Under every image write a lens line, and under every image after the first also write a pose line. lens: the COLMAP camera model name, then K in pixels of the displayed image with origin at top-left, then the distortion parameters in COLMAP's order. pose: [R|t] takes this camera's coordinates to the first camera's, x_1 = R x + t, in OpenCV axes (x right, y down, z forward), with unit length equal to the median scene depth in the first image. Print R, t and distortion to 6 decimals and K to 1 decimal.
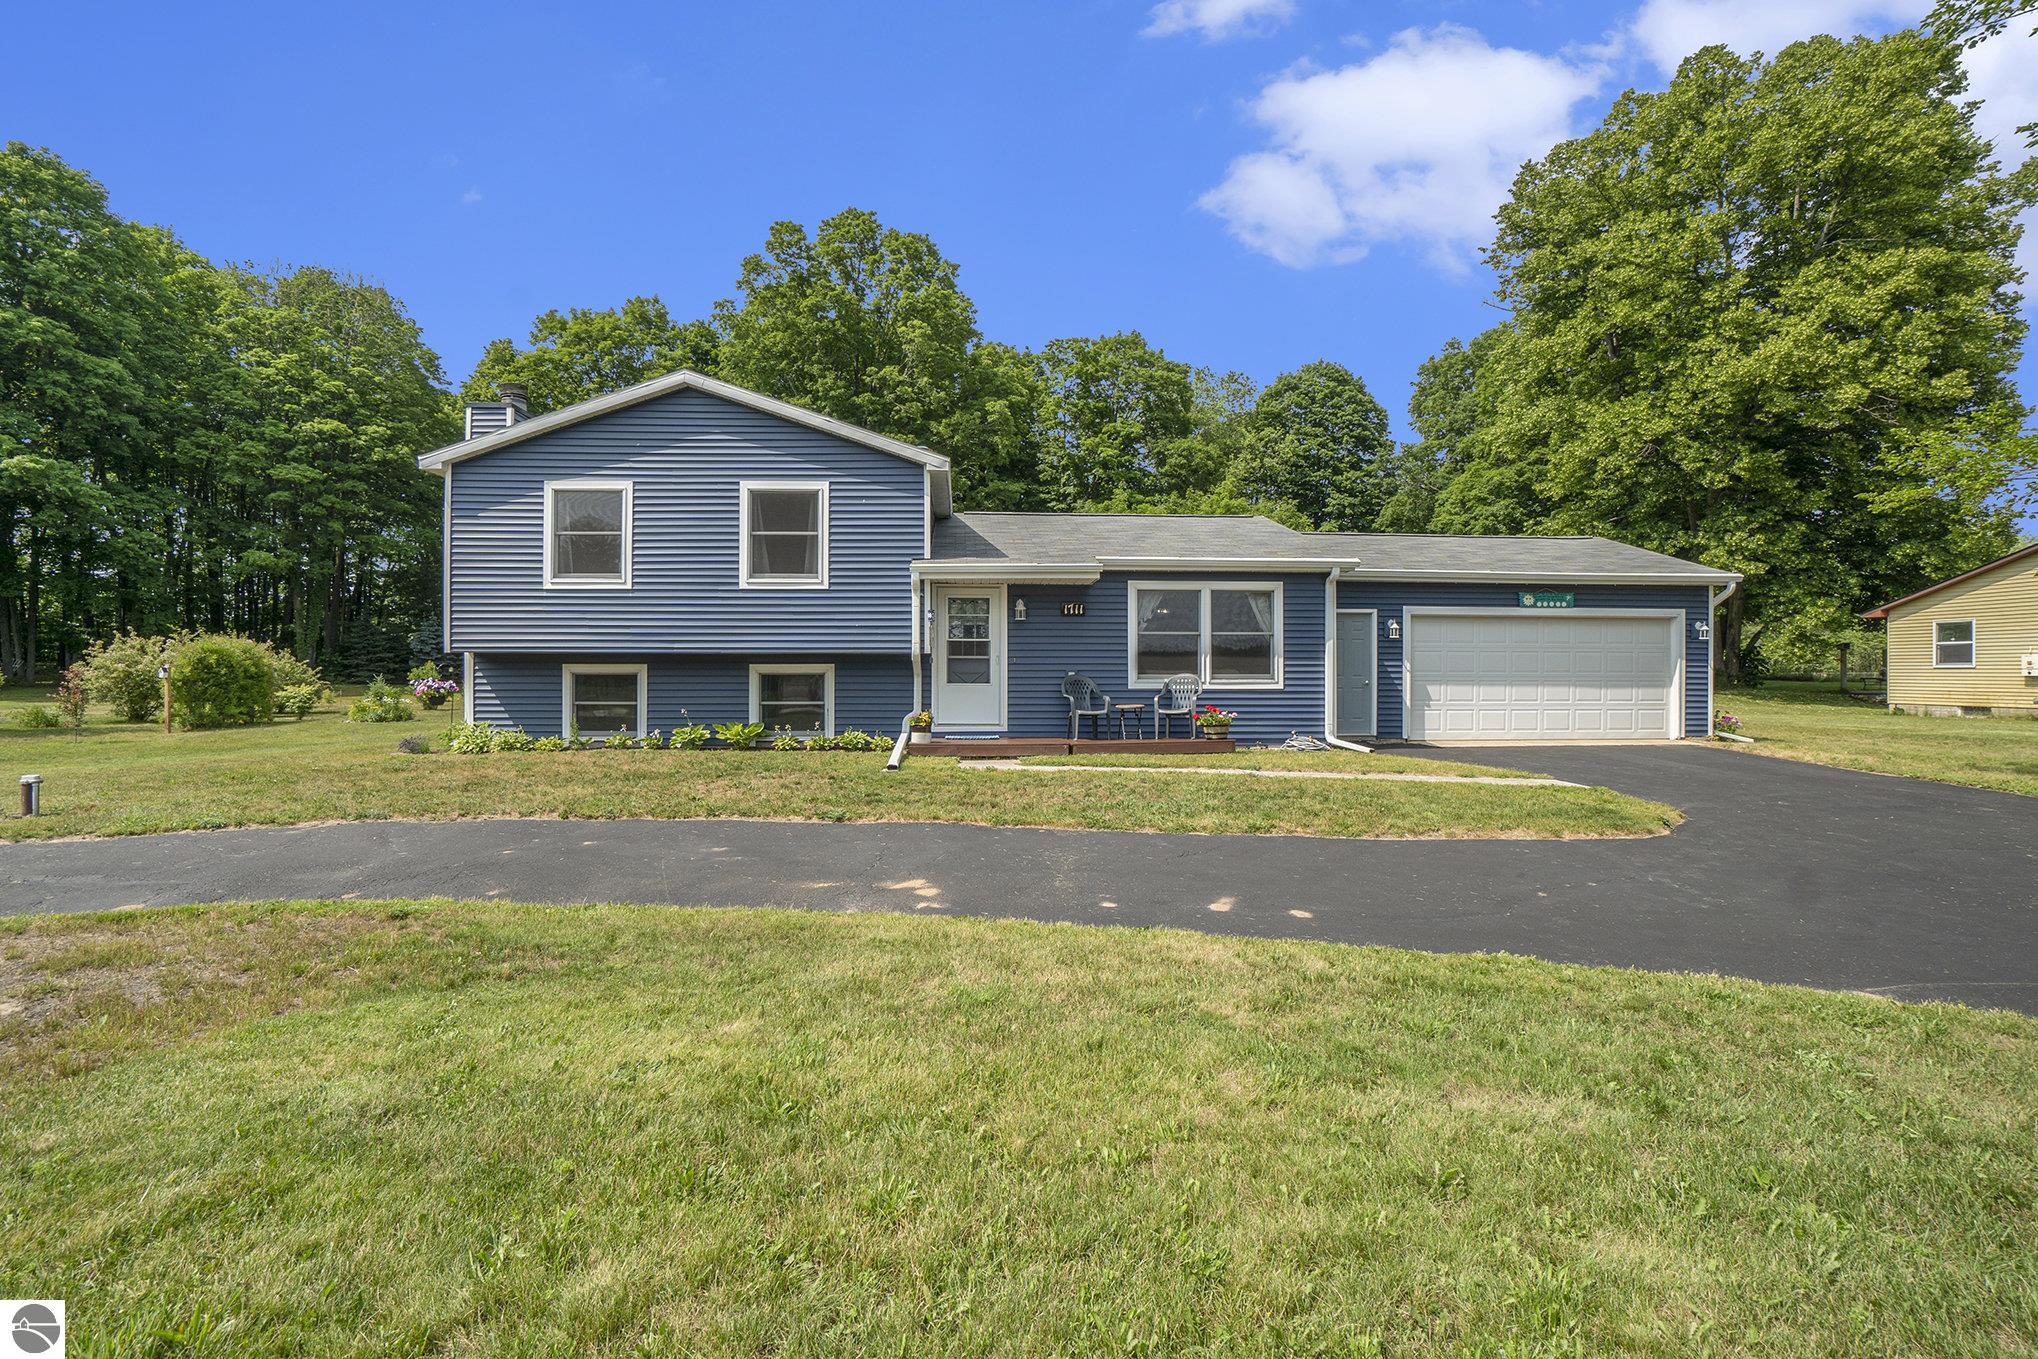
lens RADIAL K [[909.8, 0, 1019.0], [0, 909.8, 679.5], [0, 0, 1]] dist [-0.040255, 0.000189]
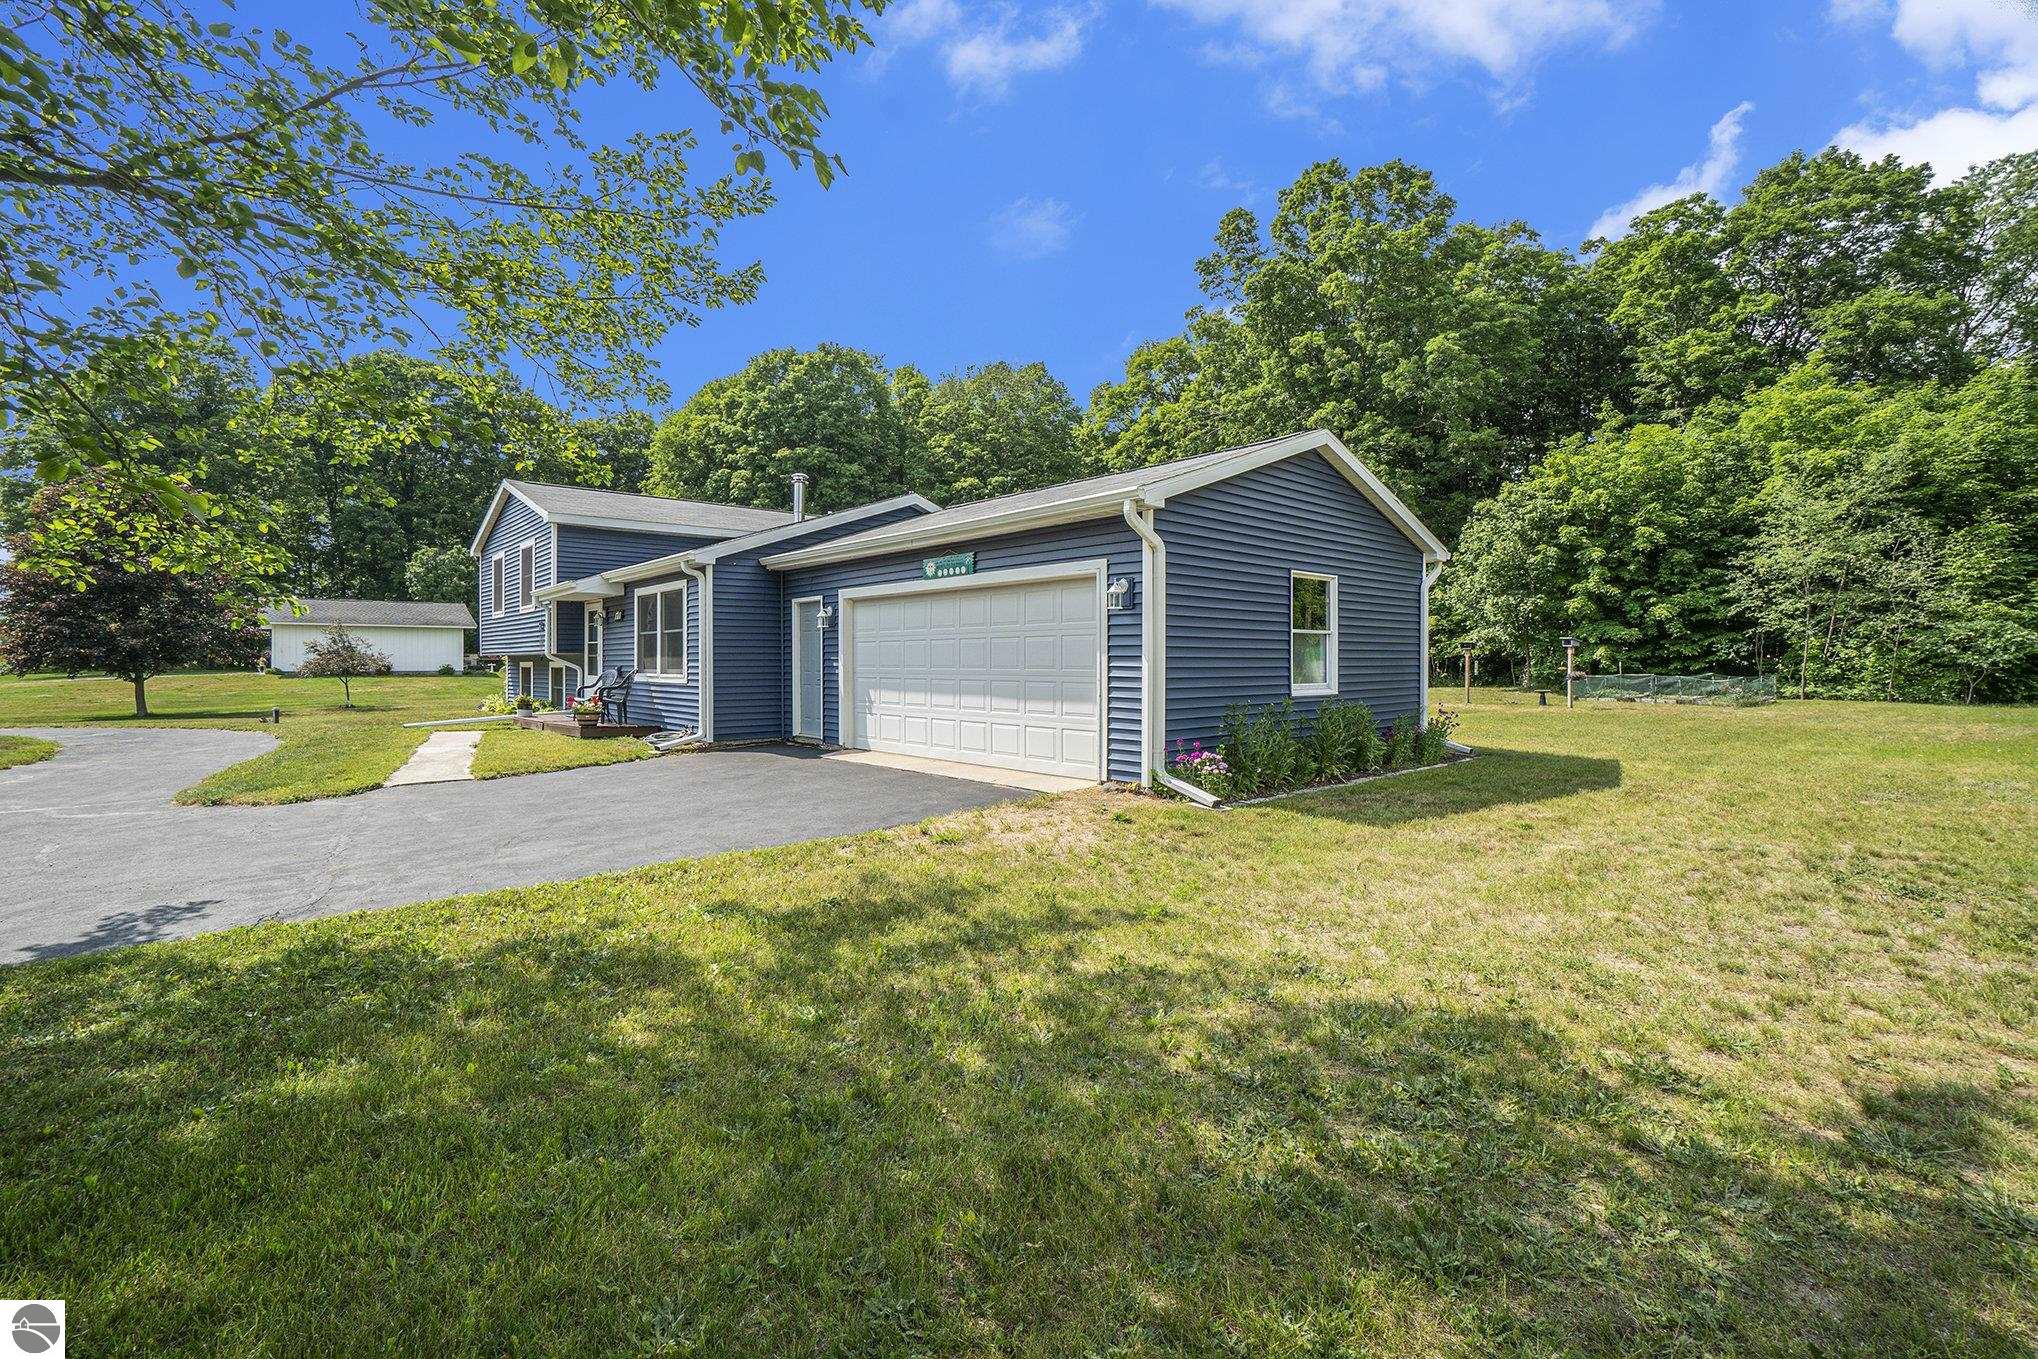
lens RADIAL K [[909.8, 0, 1019.0], [0, 909.8, 679.5], [0, 0, 1]] dist [-0.040255, 0.000189]
pose [[0.624248, 0.012201, -0.781131, 1.328634], [-0.001552, 0.999895, 0.014378, -0.009785], [0.781224, -0.007763, 0.624202, 0.659622]]
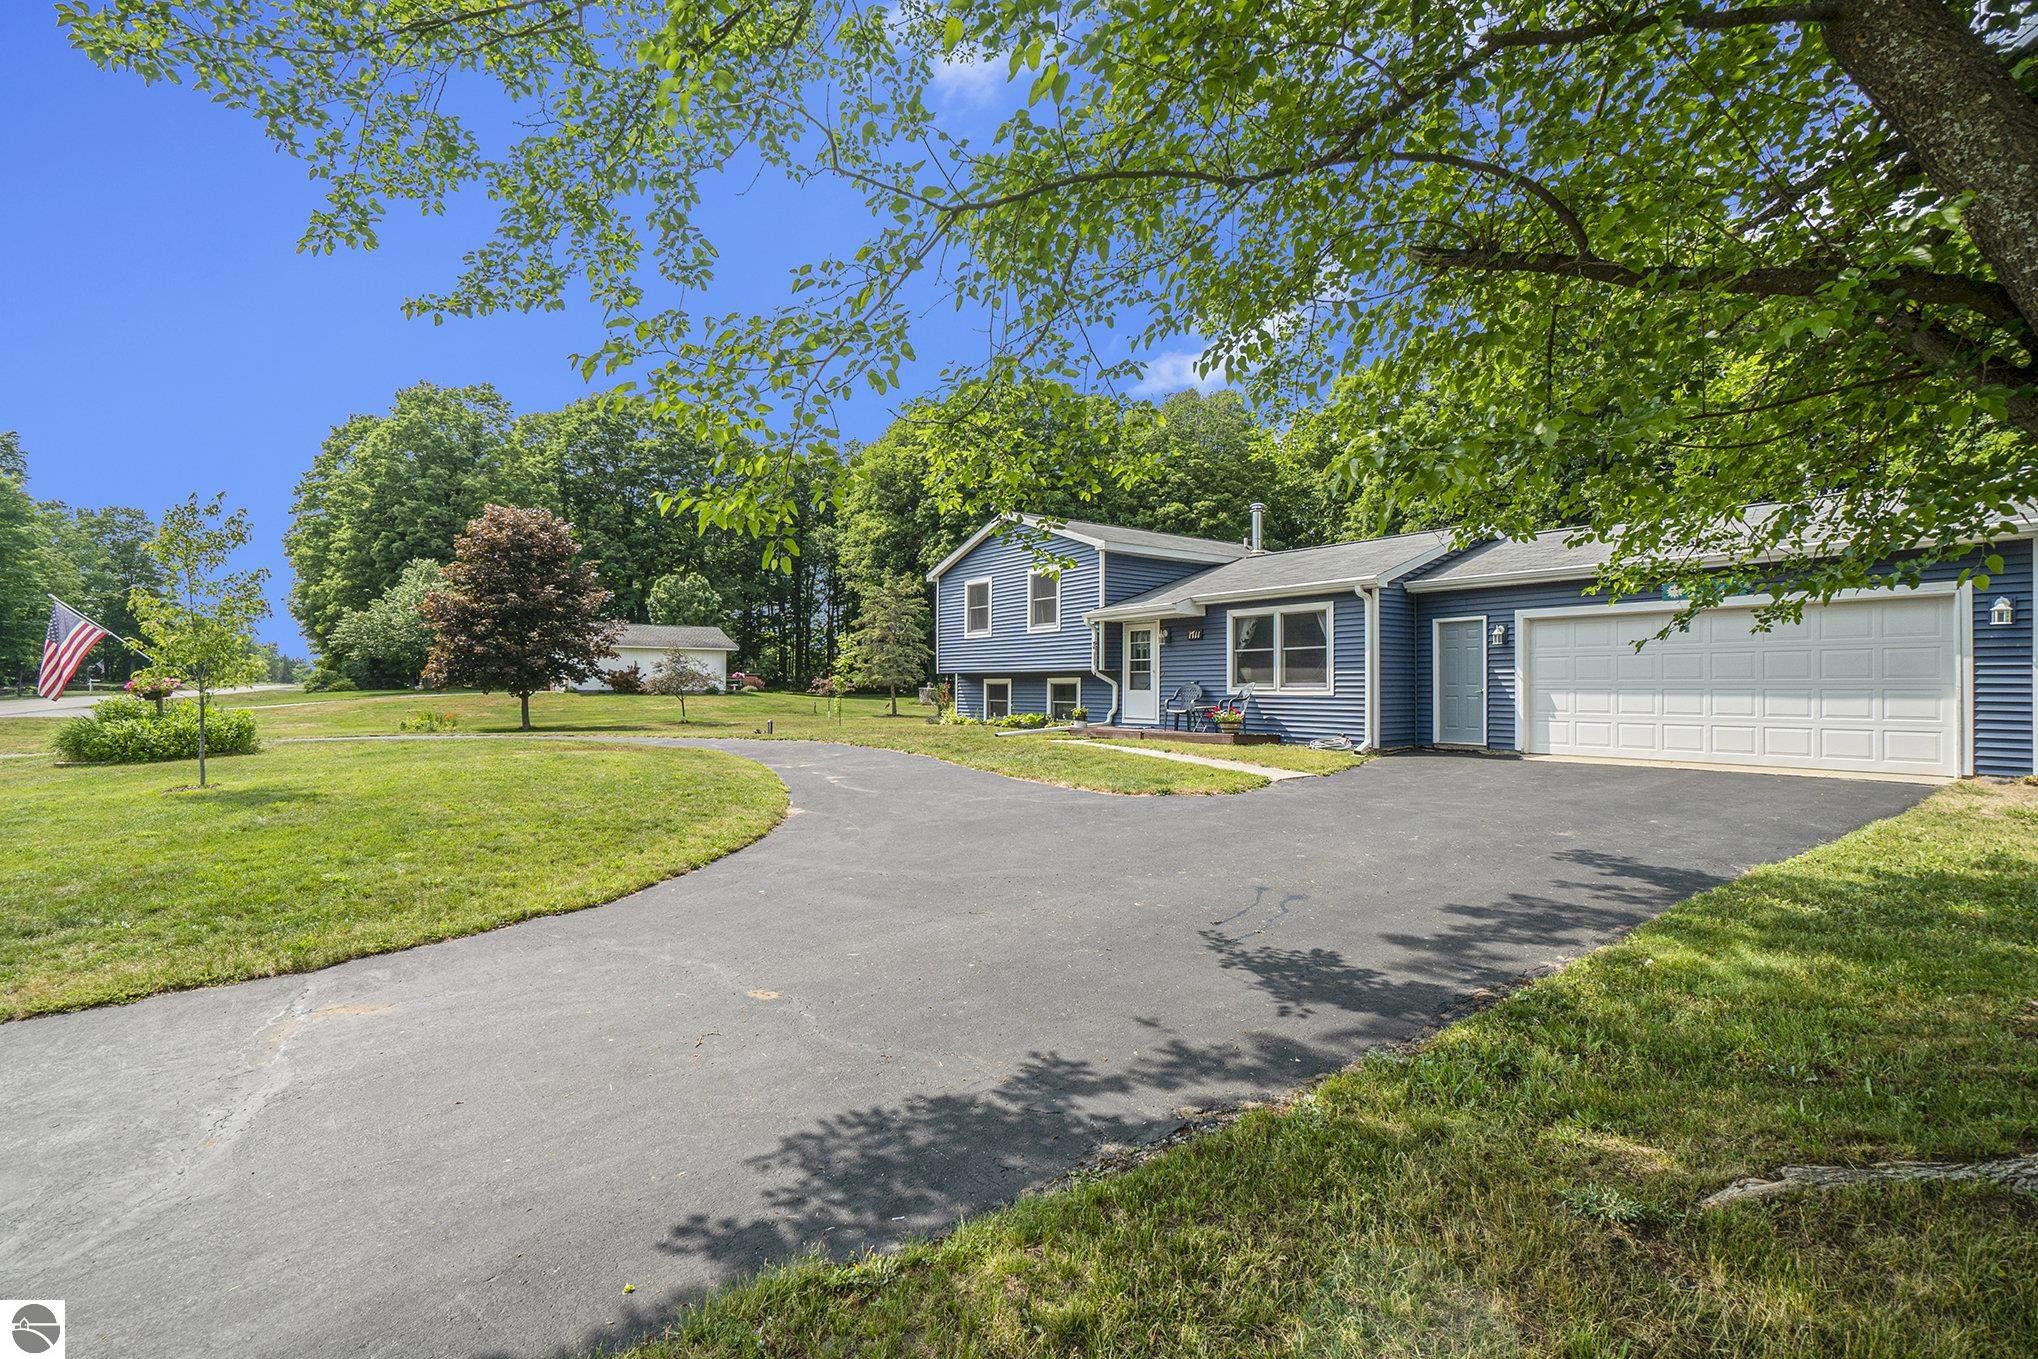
lens RADIAL K [[909.8, 0, 1019.0], [0, 909.8, 679.5], [0, 0, 1]] dist [-0.040255, 0.000189]
pose [[0.546367, -0.007255, -0.837514, 1.025330], [-0.003318, 0.999936, -0.010826, 0.003658], [0.837539, 0.008694, 0.546308, 0.055486]]
